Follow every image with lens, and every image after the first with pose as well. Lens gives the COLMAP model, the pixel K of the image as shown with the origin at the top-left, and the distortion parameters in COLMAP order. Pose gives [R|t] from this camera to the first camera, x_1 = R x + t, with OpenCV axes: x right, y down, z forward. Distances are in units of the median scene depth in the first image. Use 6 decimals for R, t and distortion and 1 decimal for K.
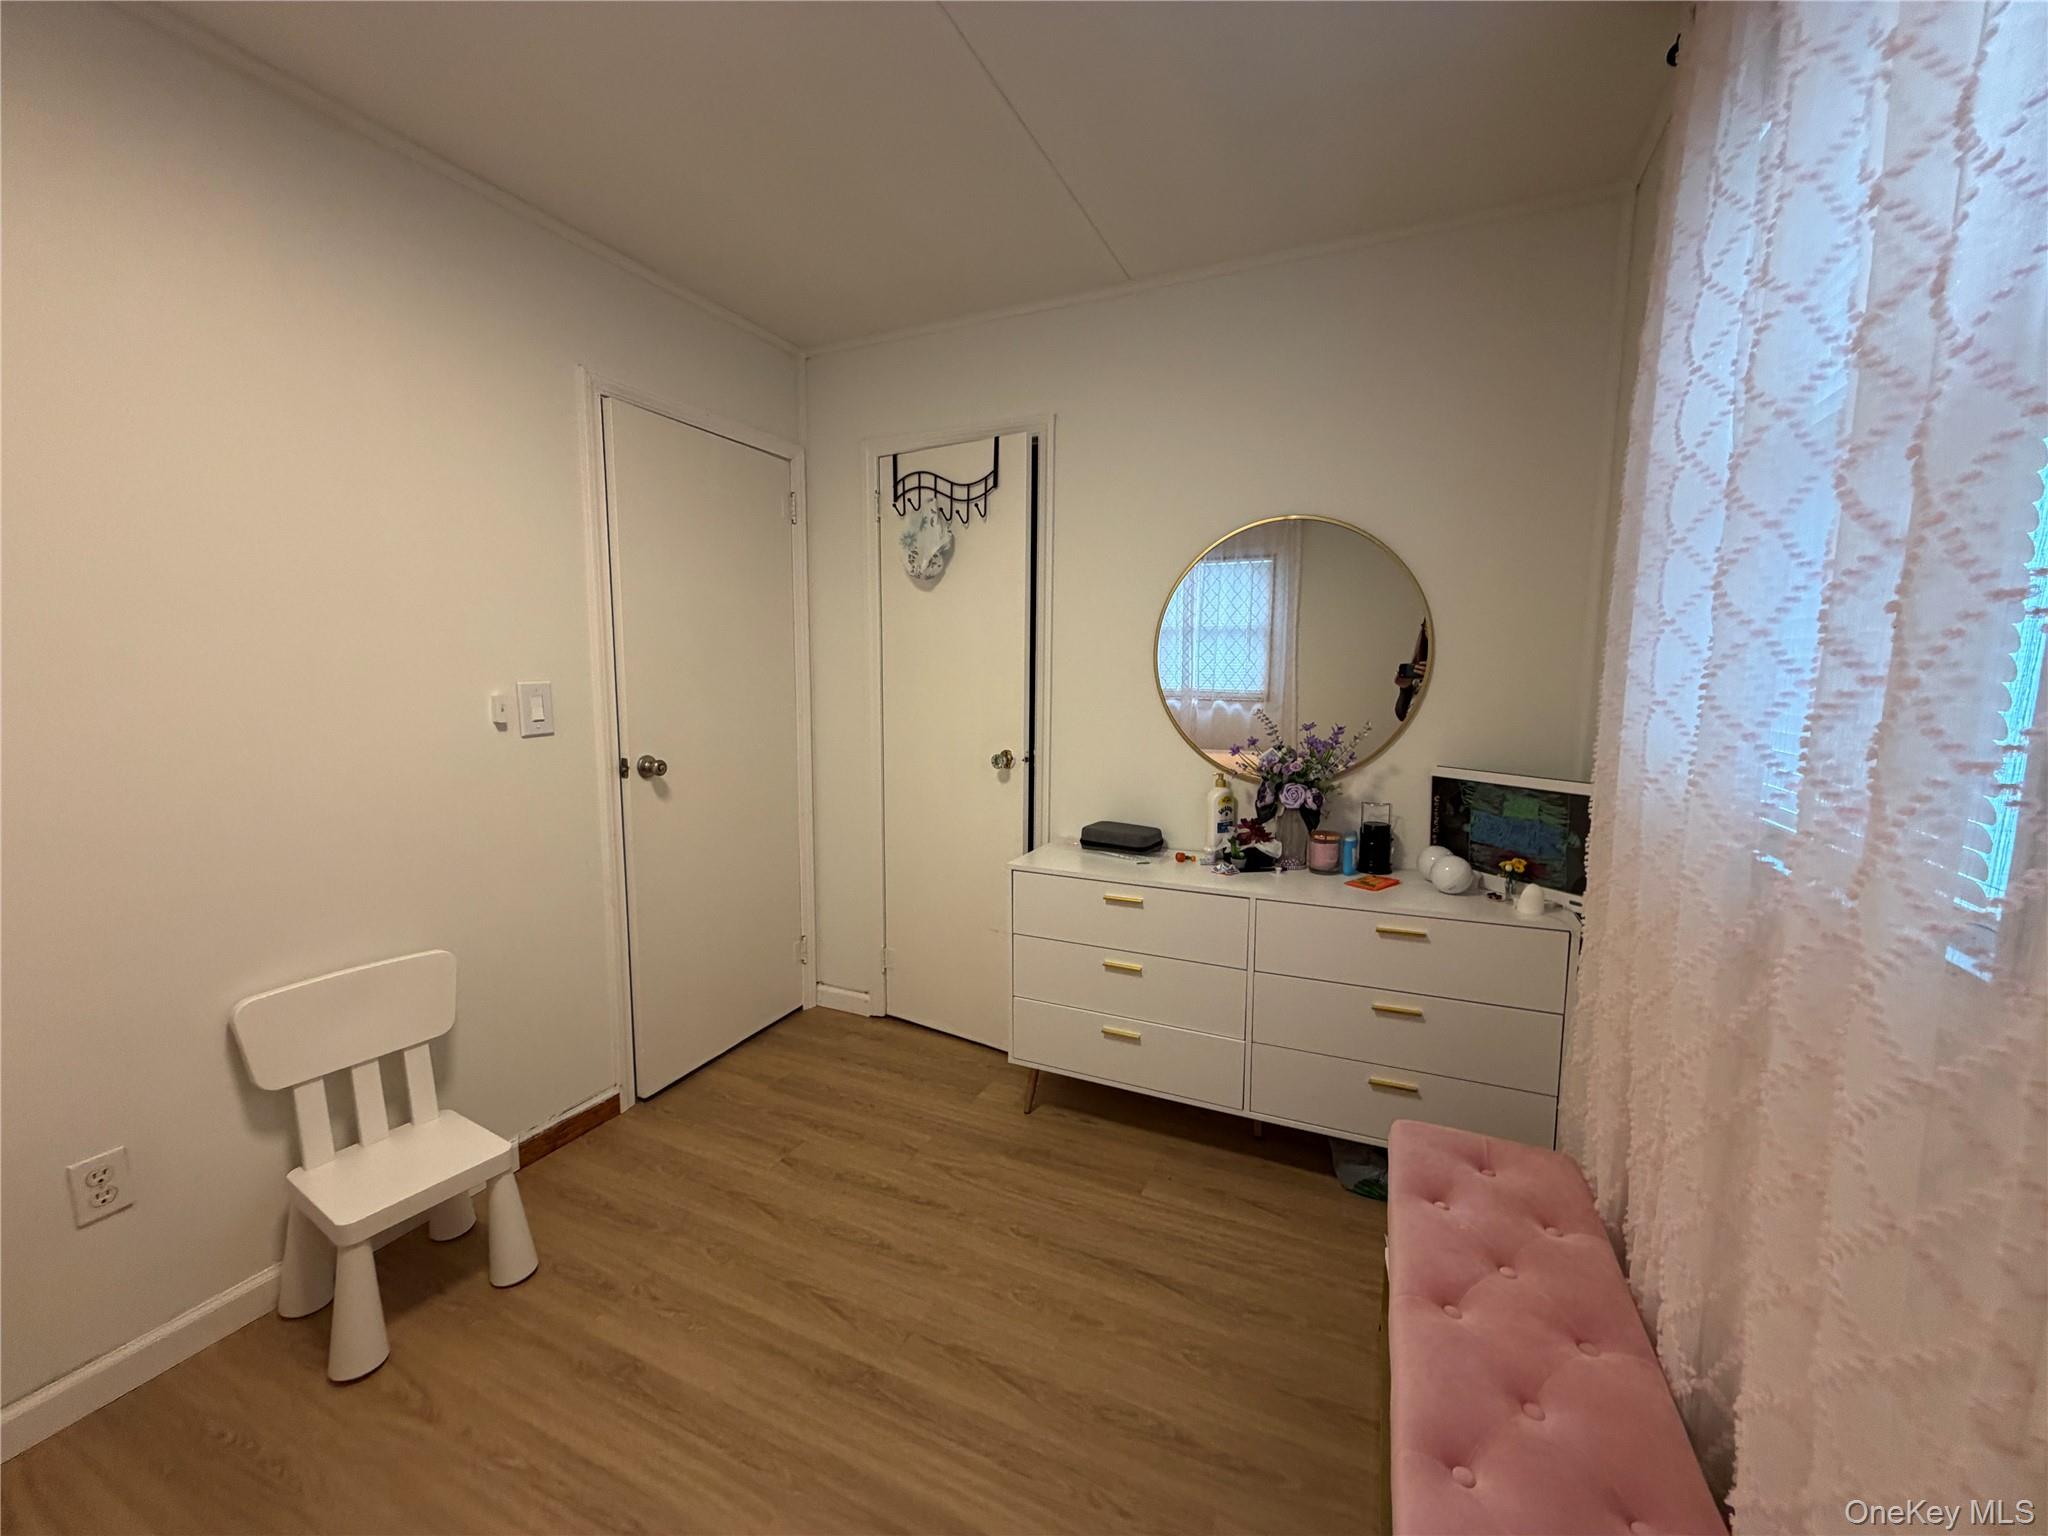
lens RADIAL K [[815.3, 0, 1033.5], [0, 815.3, 764.6], [0, 0, 1]] dist [-0.000306, 0.000218]
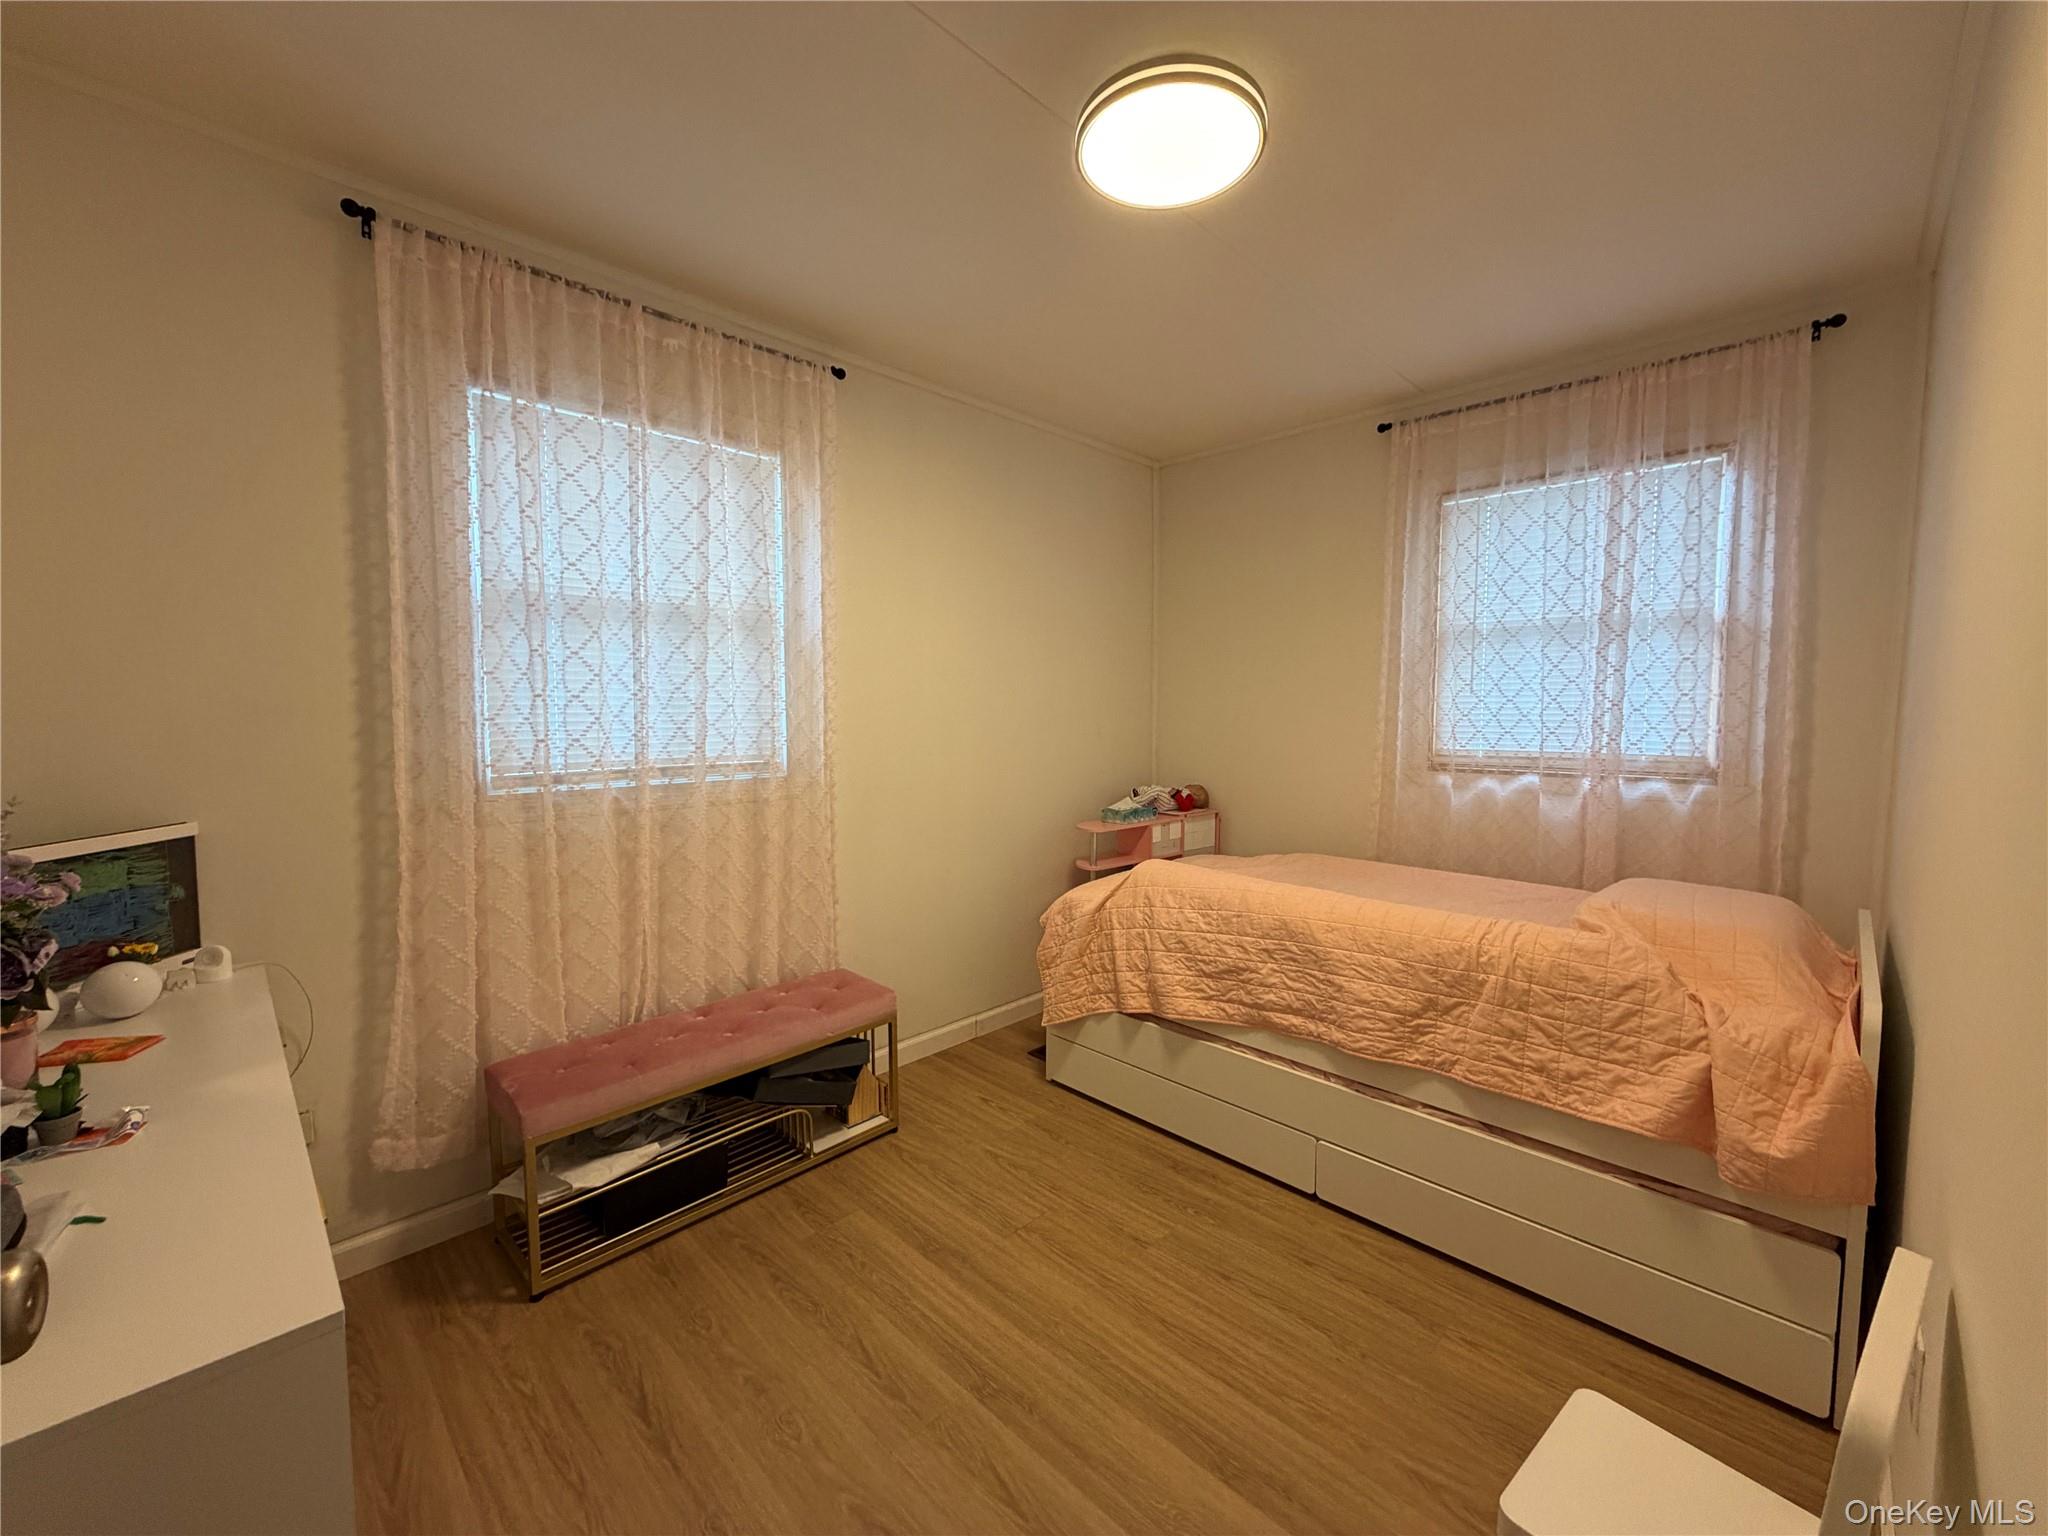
lens RADIAL K [[815.3, 0, 1023.7], [0, 815.3, 760.3], [0, 0, 1]] dist [-0.000306, 0.000218]
pose [[-0.933701, -0.029405, 0.356844, -0.561466], [0.043611, 0.979862, 0.194854, -0.202030], [-0.355388, 0.197498, -0.913616, 1.681318]]
